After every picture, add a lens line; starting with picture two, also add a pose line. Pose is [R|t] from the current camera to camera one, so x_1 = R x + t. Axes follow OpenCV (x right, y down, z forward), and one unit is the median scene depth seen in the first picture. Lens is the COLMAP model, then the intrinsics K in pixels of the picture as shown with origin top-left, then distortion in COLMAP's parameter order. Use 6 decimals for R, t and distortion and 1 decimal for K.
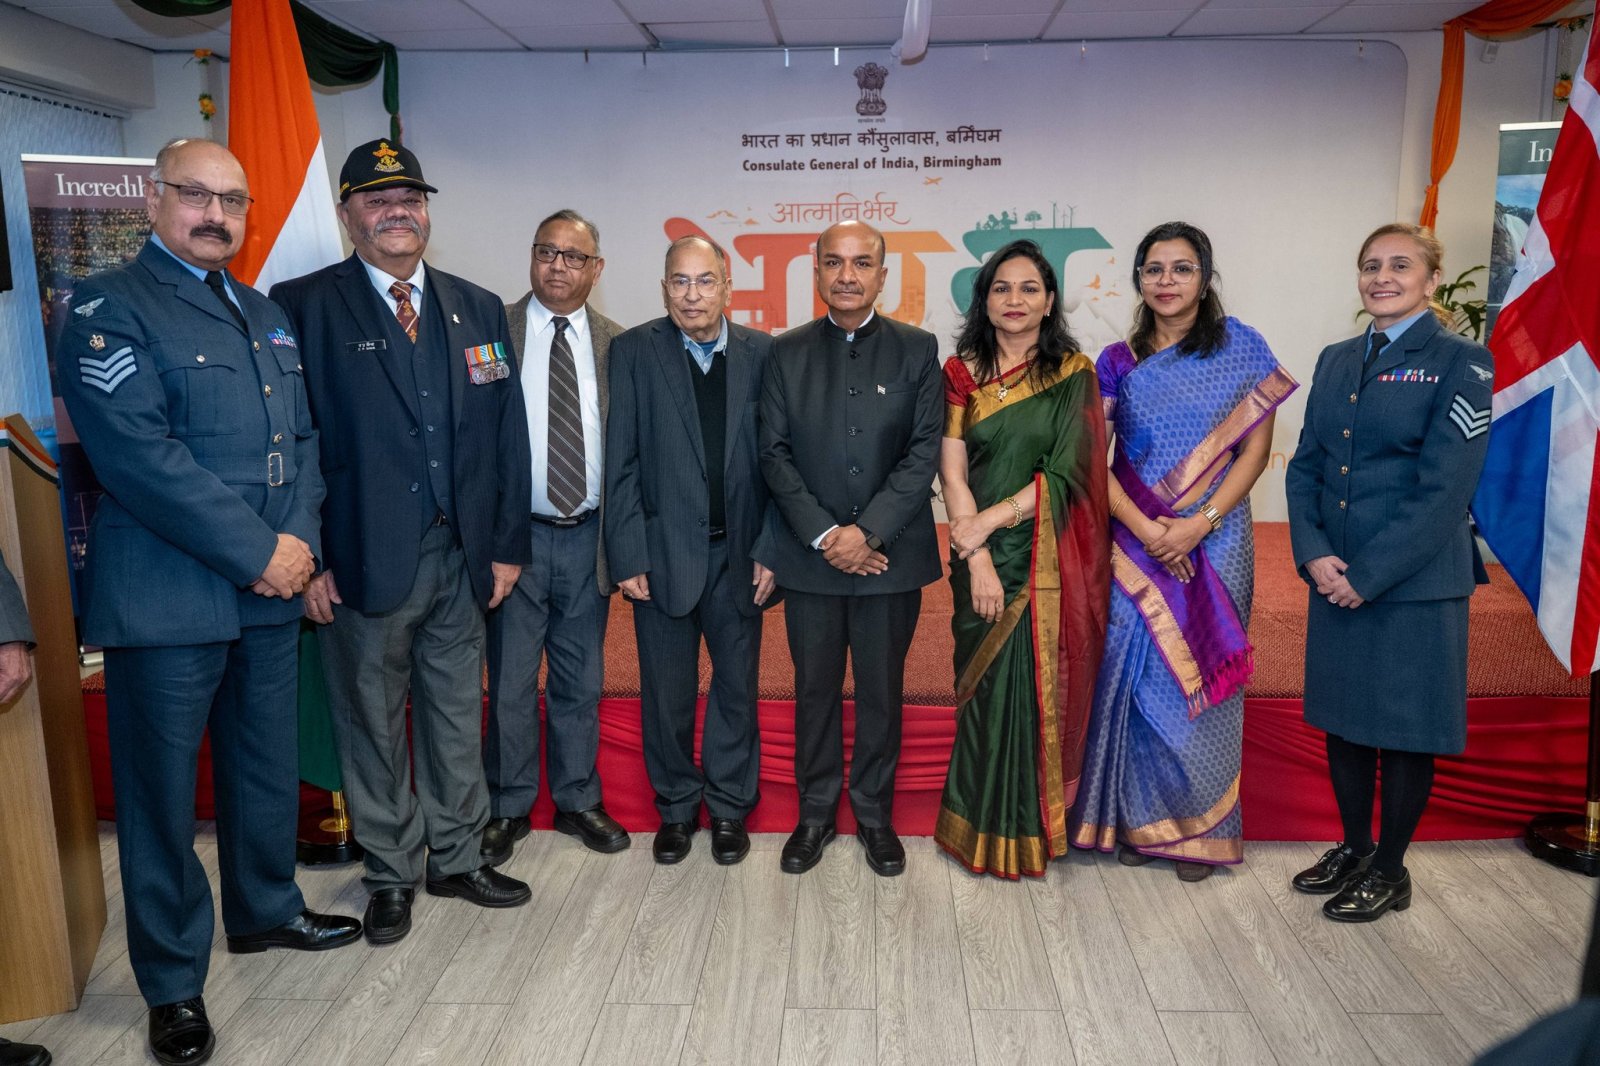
lens RADIAL K [[1279.5, 0, 800.0], [0, 1279.5, 533.0], [0, 0, 1]] dist [0.002698, -0.000319]
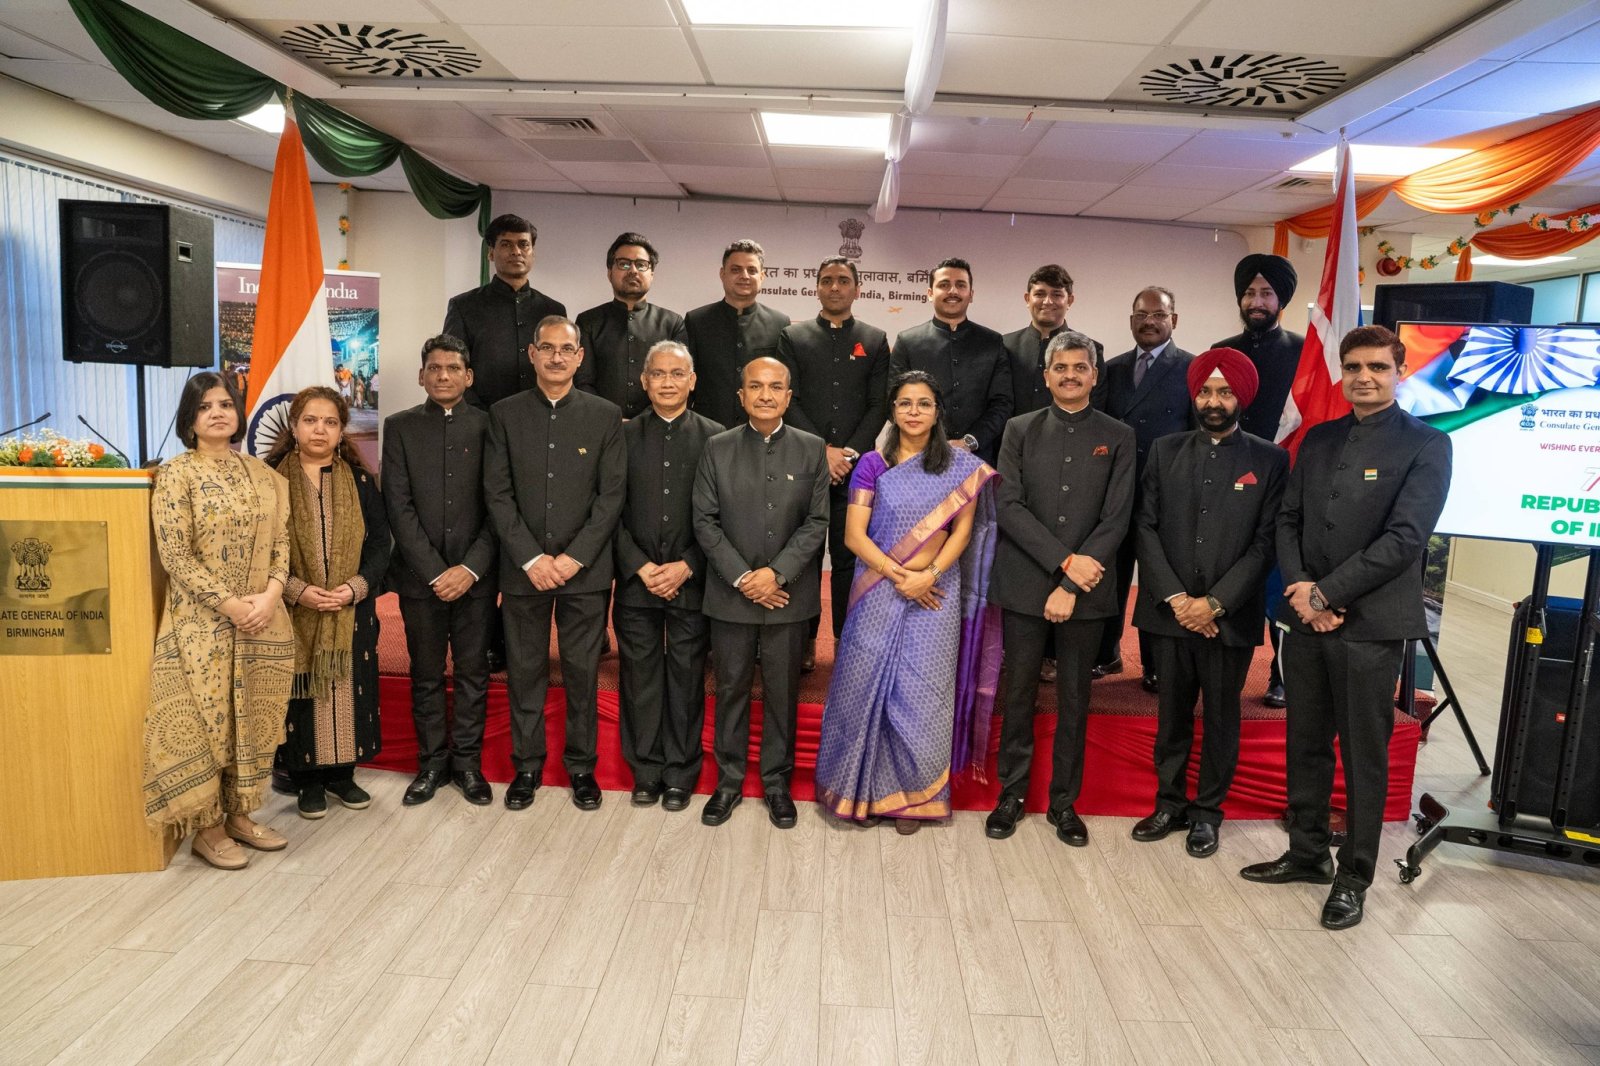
lens RADIAL K [[1122.2, 0, 799.2], [0, 1122.2, 521.6], [0, 0, 1]] dist [-0.129917, 0.107147]
pose [[0.998189, 0.054695, 0.025026, -0.018608], [-0.053539, 0.997563, -0.044740, -0.009579], [-0.027412, 0.043319, 0.998685, -0.222146]]
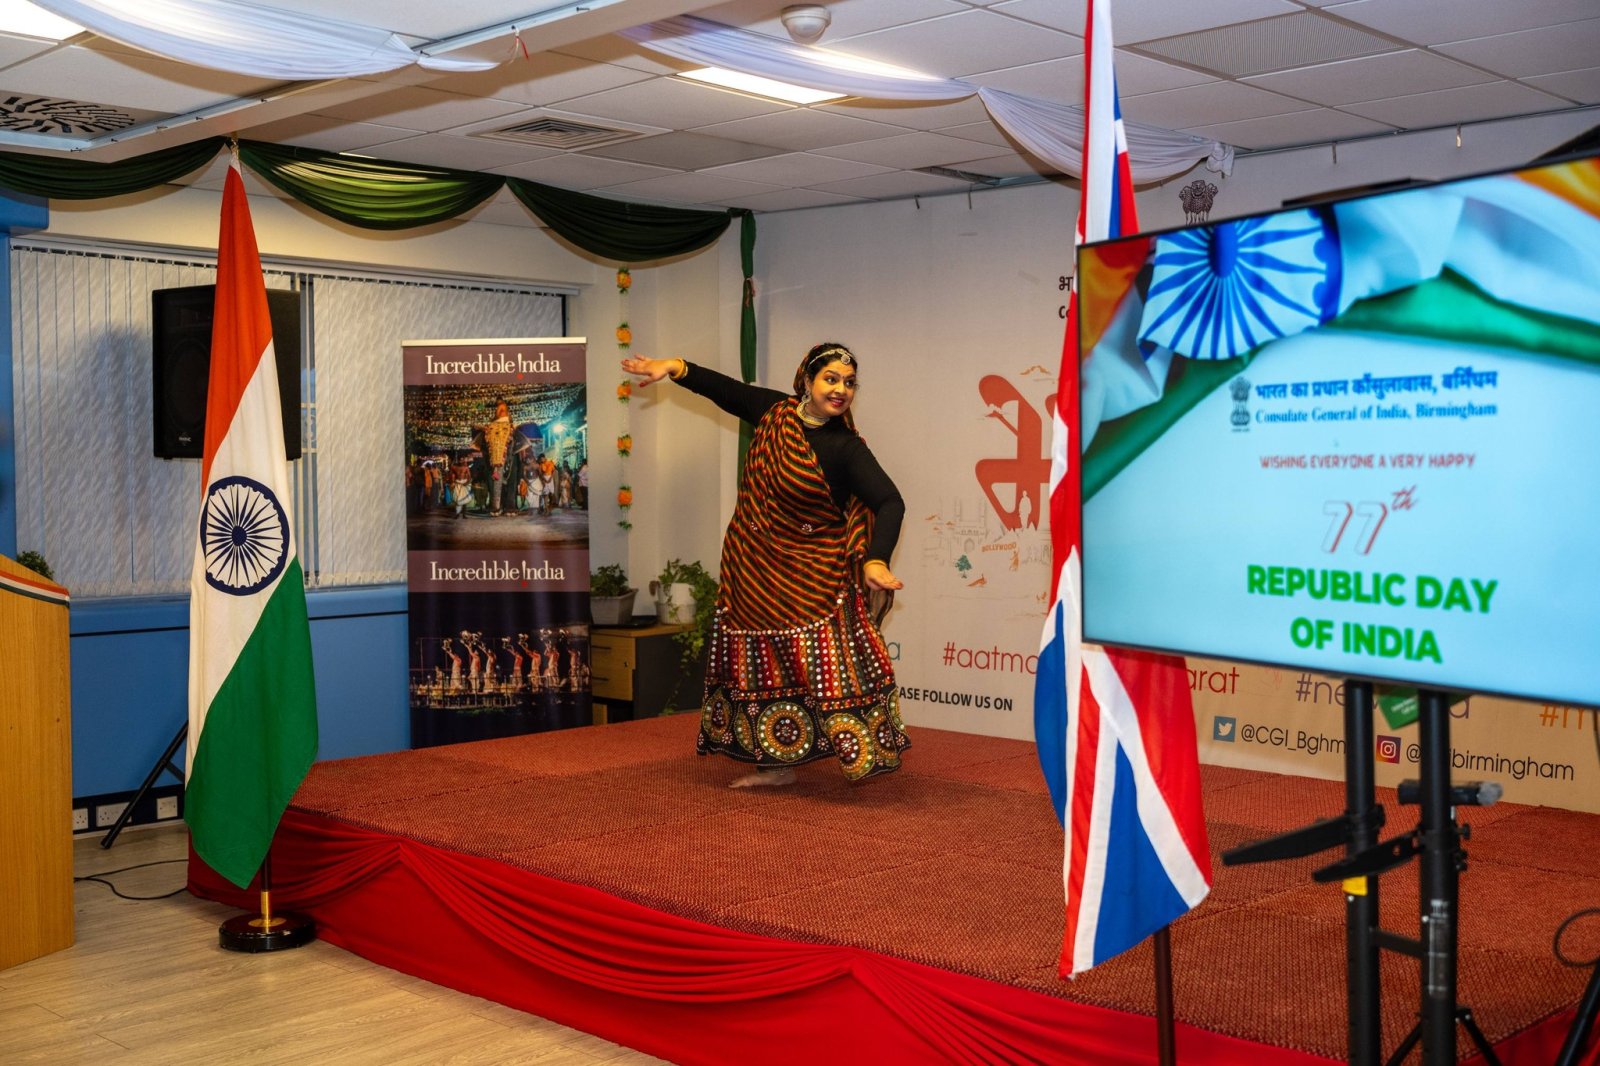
lens RADIAL K [[1803.3, 0, 800.0], [0, 1803.3, 533.0], [0, 0, 1]] dist [-0.002283, 0.001104]
pose [[0.758875, 0.034617, -0.650315, 1.130516], [-0.121826, 0.988504, -0.089544, -0.035305], [0.639739, 0.147178, 0.754369, 0.045815]]
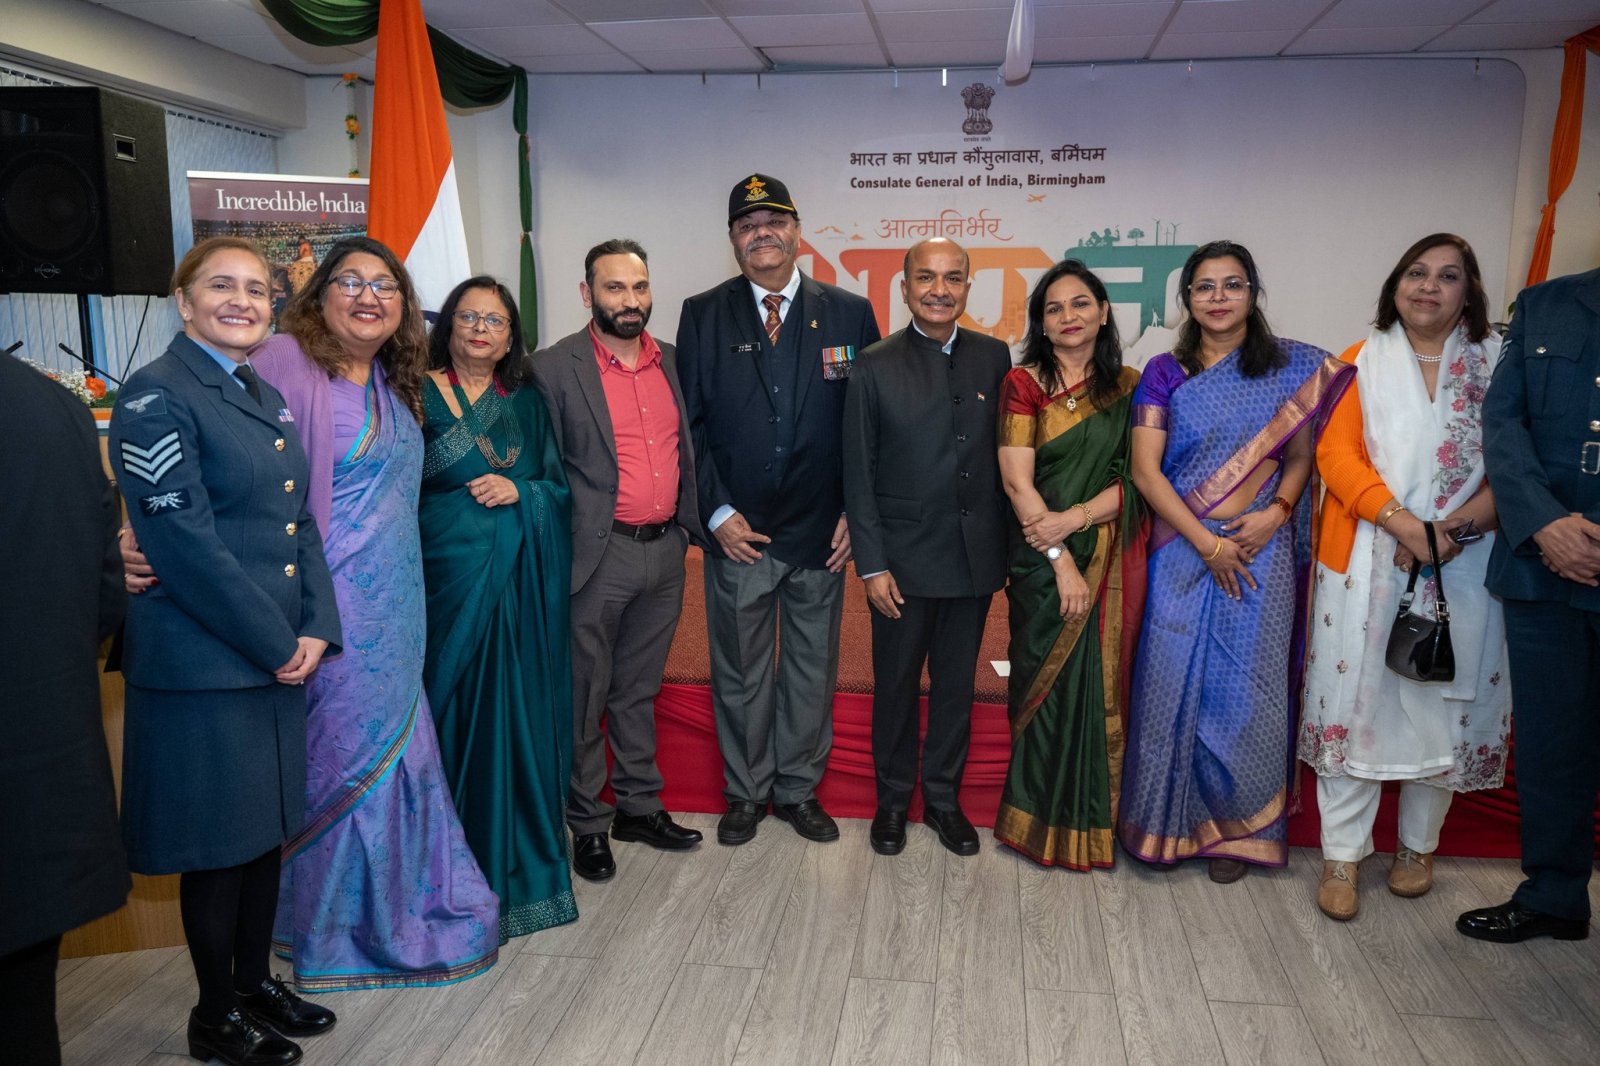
lens RADIAL K [[1281.3, 0, 795.5], [0, 1281.3, 529.9], [0, 0, 1]] dist [0.004616, -0.000253]
pose [[0.995405, 0.027537, -0.091707, 0.025821], [-0.028734, 0.999518, -0.011755, 0.011958], [0.091339, 0.014336, 0.995717, -0.057239]]
